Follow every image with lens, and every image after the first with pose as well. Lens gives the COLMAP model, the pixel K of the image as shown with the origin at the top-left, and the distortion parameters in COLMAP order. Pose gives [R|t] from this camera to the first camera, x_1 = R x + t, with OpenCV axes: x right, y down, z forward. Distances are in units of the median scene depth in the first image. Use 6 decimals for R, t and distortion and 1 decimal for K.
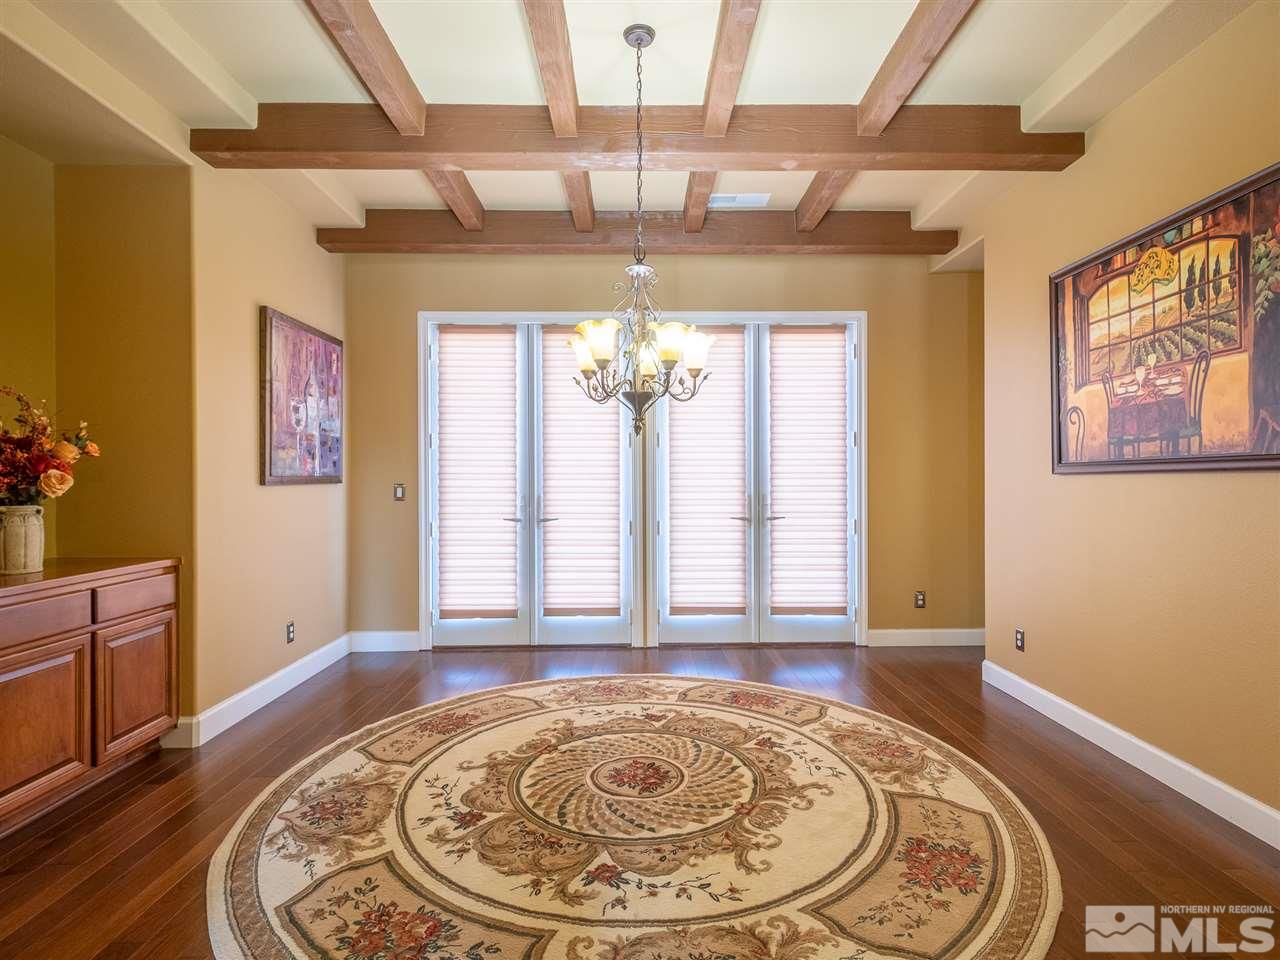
lens RADIAL K [[691.5, 0, 640.2], [0, 691.5, 480.2], [0, 0, 1]] dist [0.008247, 0.000241]
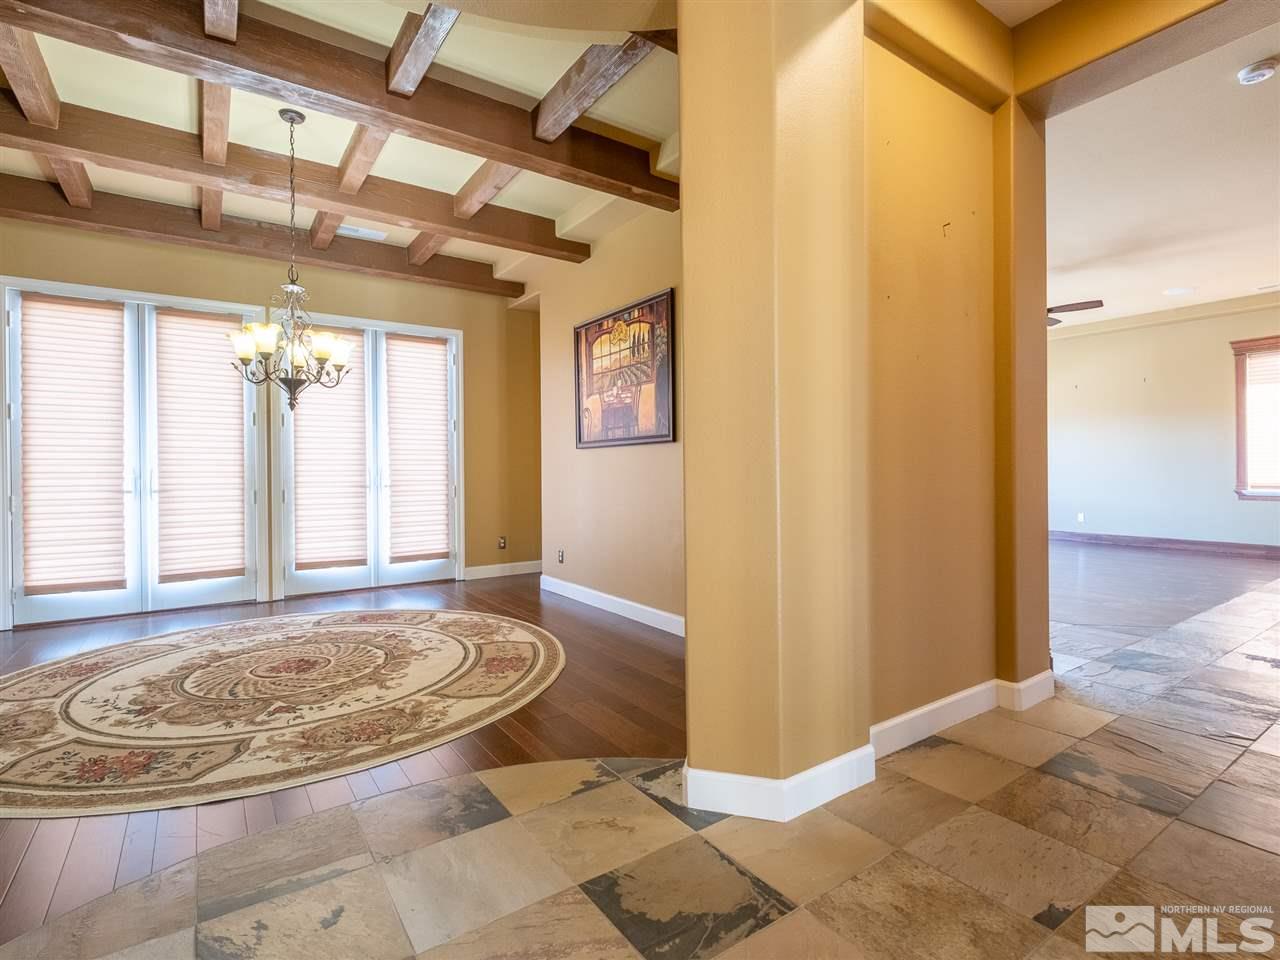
lens RADIAL K [[633.9, 0, 660.7], [0, 633.9, 469.5], [0, 0, 1]] dist [0.004686, -0.005406]
pose [[0.816771, -0.004566, 0.576944, -0.117911], [0.006644, 0.999977, -0.001492, 0.050665], [-0.576924, 0.005052, 0.816782, -0.381060]]
